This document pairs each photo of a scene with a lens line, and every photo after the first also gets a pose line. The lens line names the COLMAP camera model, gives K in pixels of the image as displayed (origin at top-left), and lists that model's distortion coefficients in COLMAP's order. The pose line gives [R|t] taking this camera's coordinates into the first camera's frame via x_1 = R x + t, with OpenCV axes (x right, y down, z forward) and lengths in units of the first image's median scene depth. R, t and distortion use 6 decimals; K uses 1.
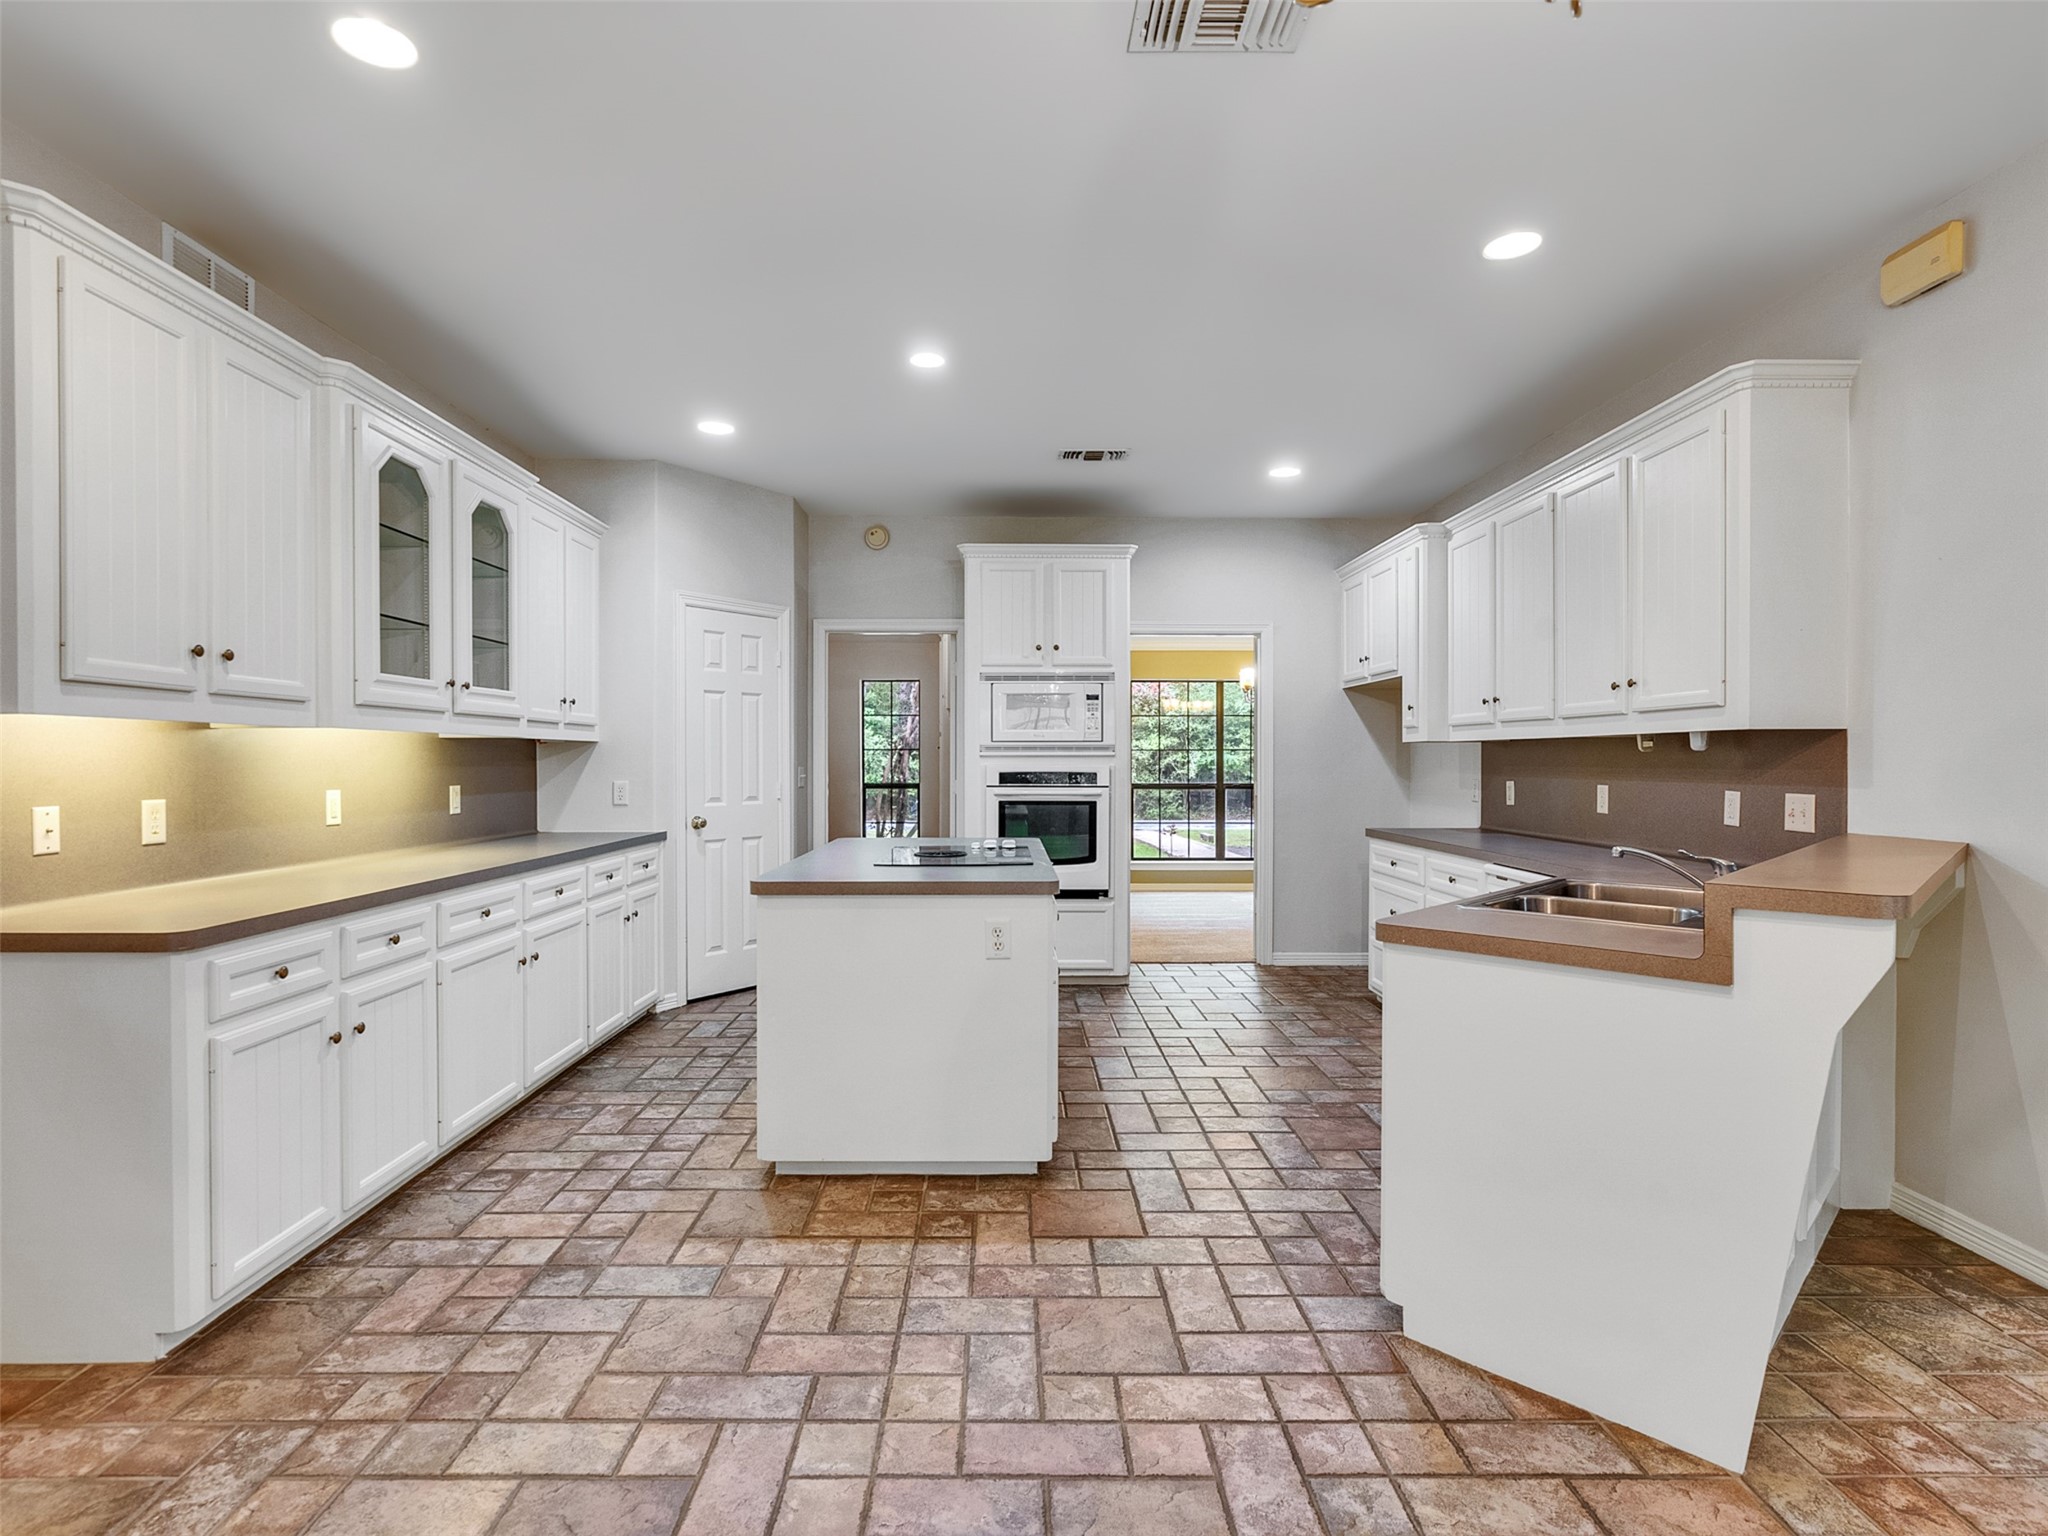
lens RADIAL K [[1046.9, 0, 1016.5], [0, 1046.9, 766.3], [0, 0, 1]] dist [-0.005875, 0.004122]
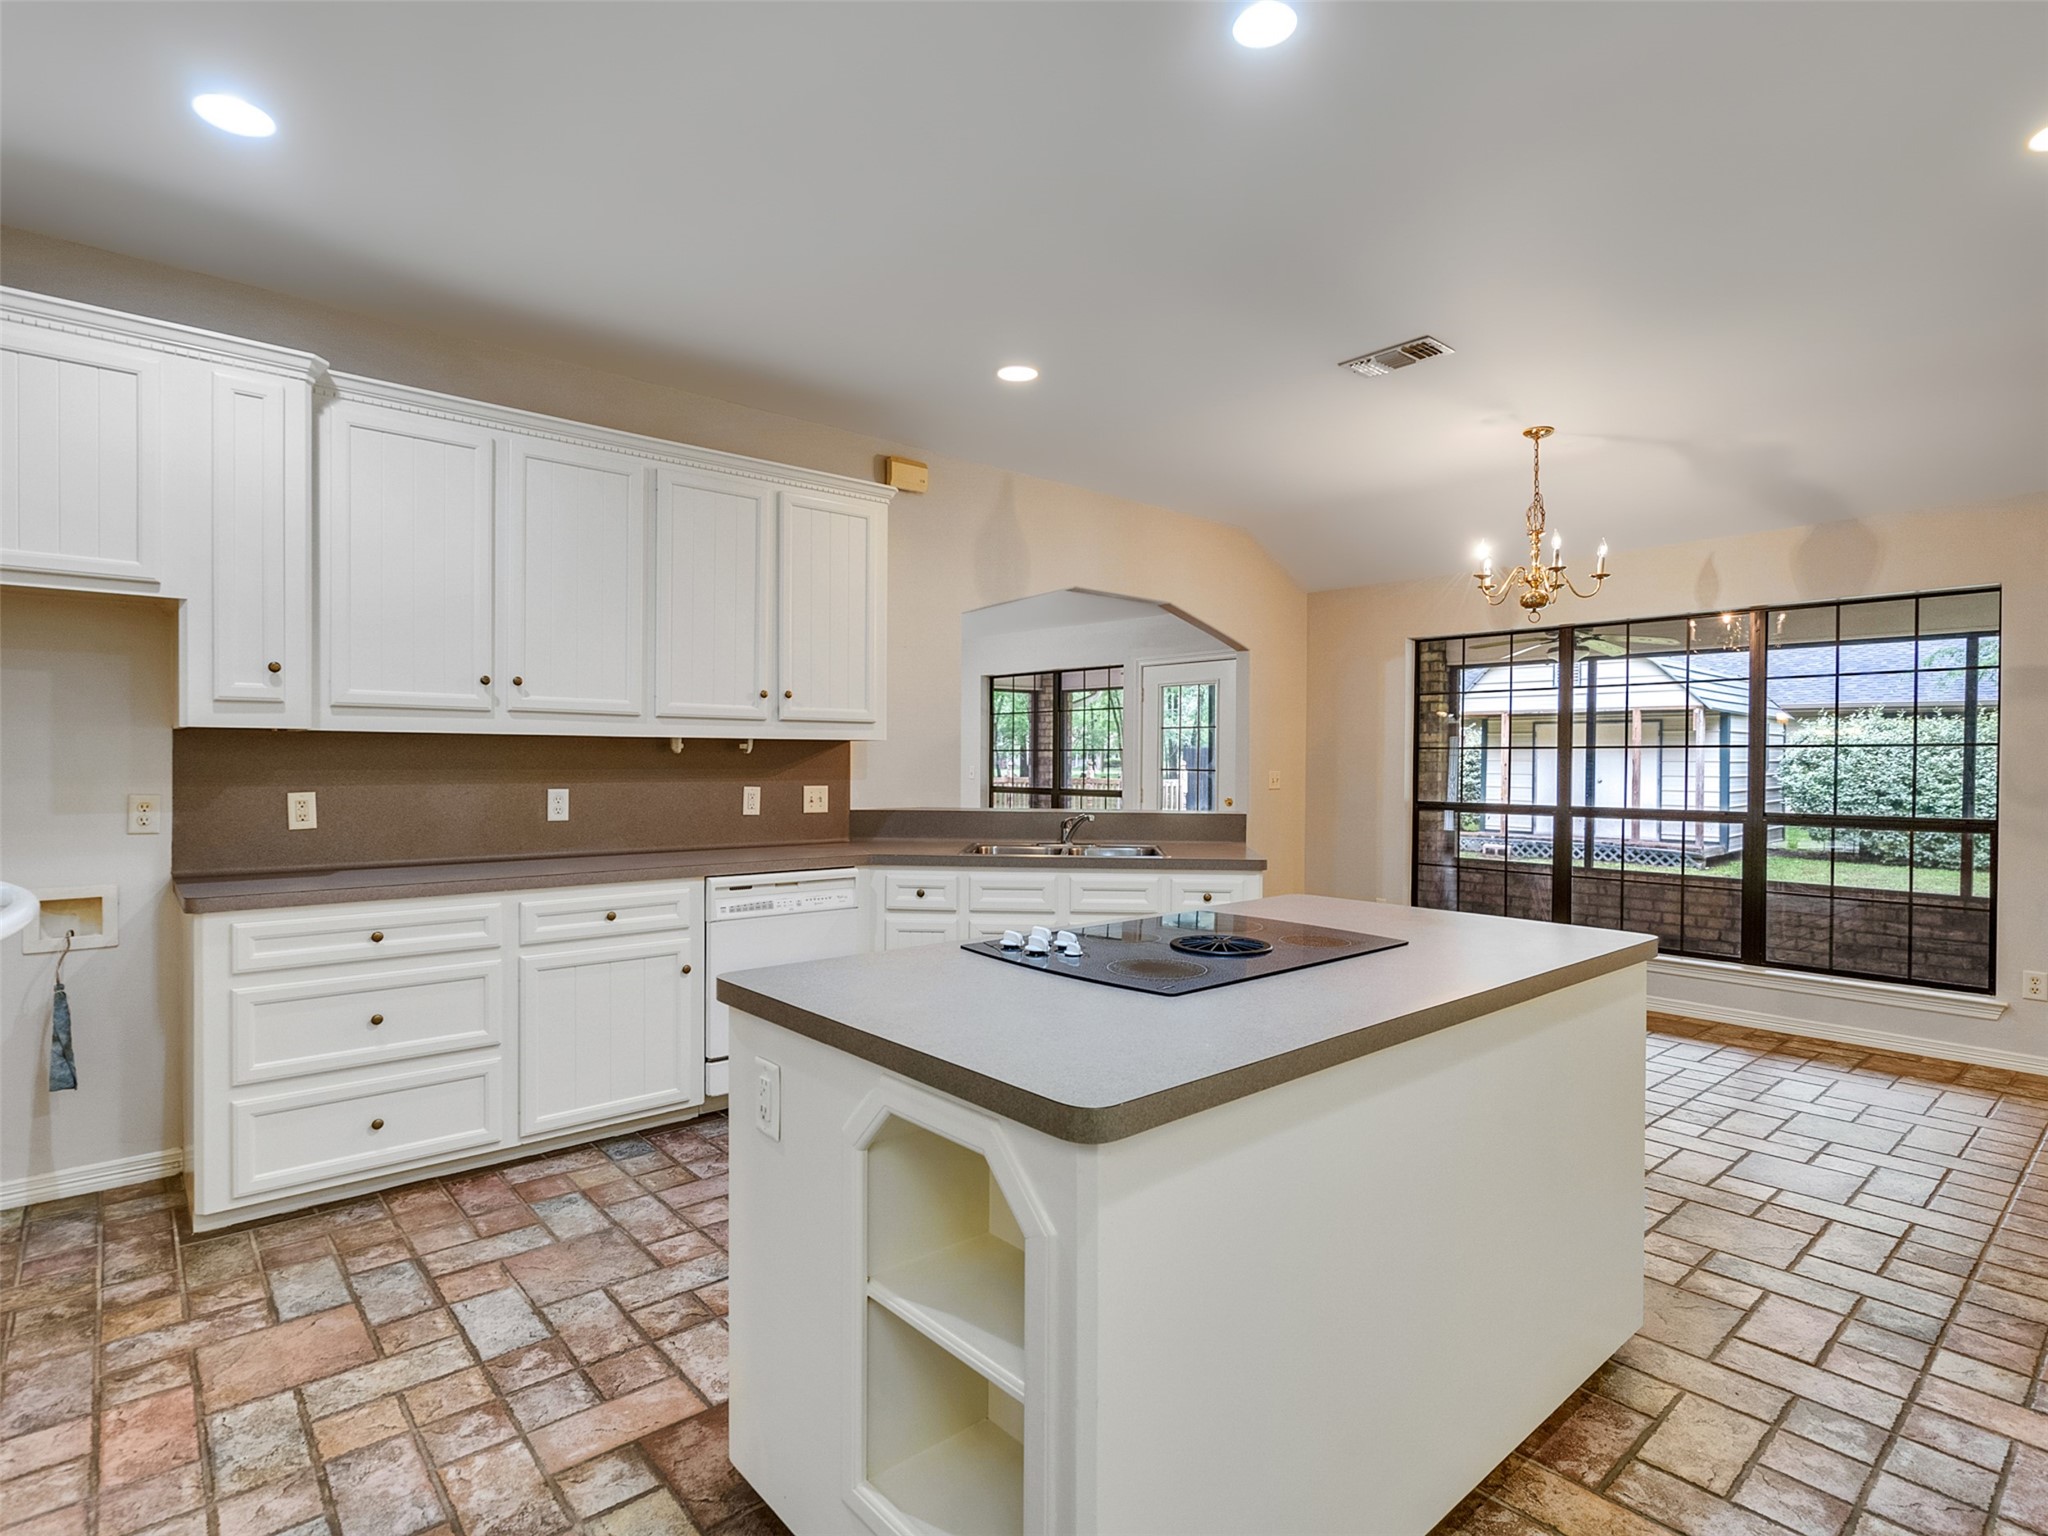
lens RADIAL K [[1046.9, 0, 1007.1], [0, 1046.9, 768.9], [0, 0, 1]] dist [-0.005875, 0.004122]
pose [[-0.641460, -0.010938, 0.767078, -0.511197], [-0.000817, 0.999908, 0.013574, -0.015838], [-0.767156, 0.008081, -0.641410, 1.782548]]
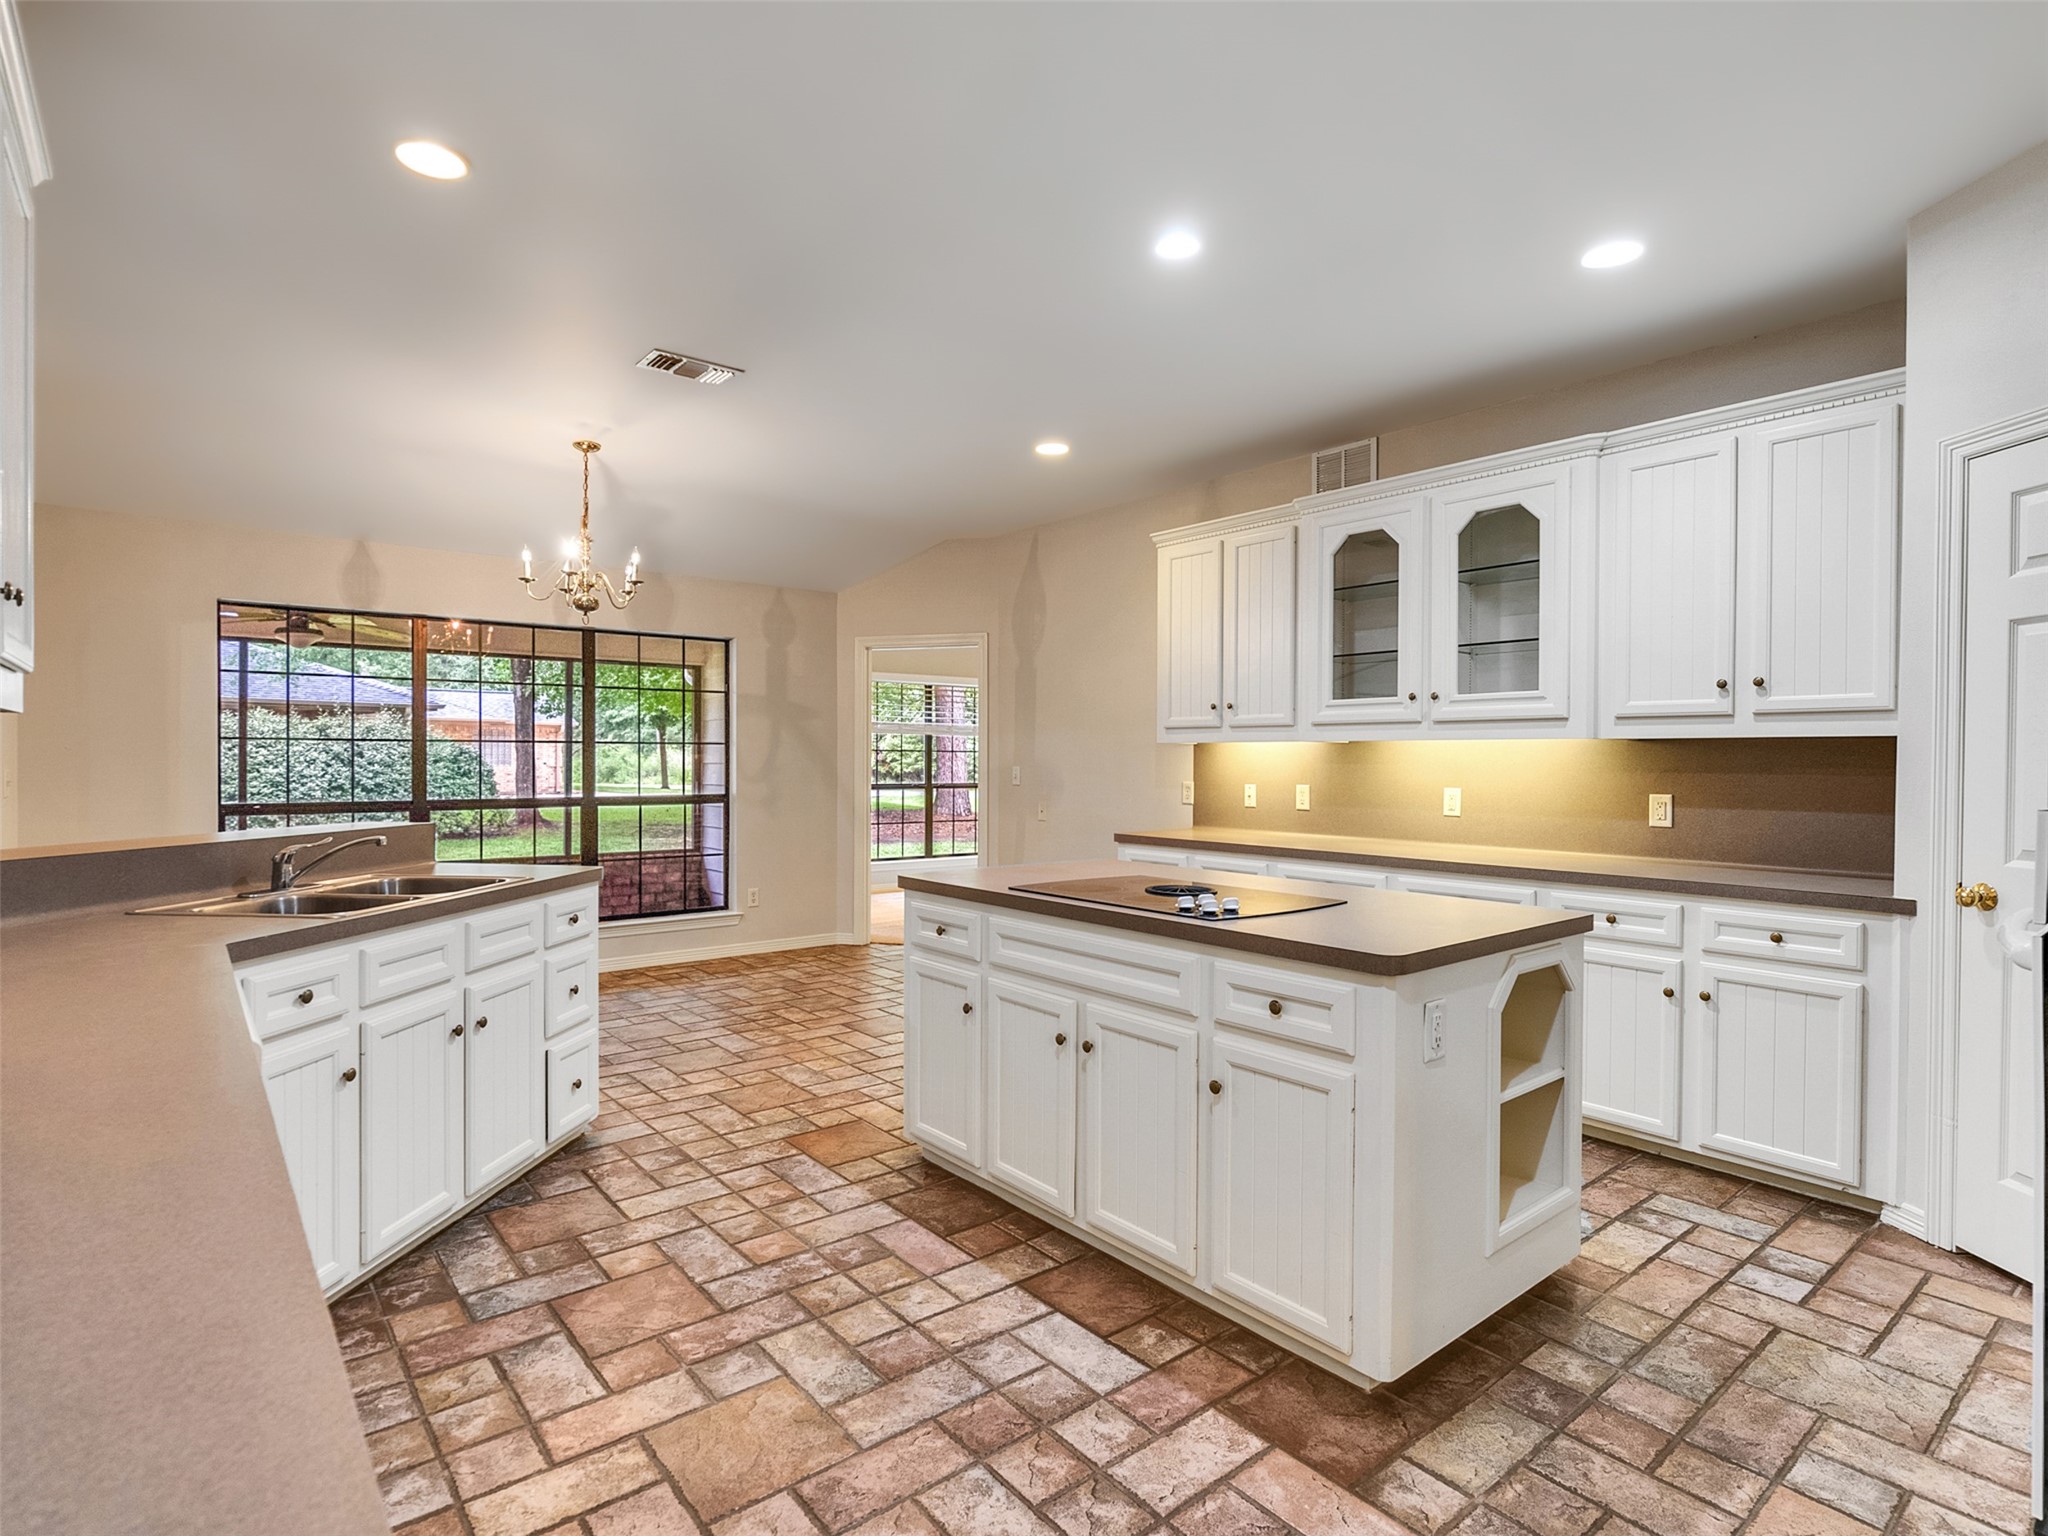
lens RADIAL K [[1046.9, 0, 1007.2], [0, 1046.9, 769.7], [0, 0, 1]] dist [-0.005875, 0.004122]
pose [[-0.787706, 0.002071, -0.616048, 0.603015], [-0.008797, 0.999855, 0.014609, -0.014028], [0.615989, 0.016927, -0.787573, 1.889790]]
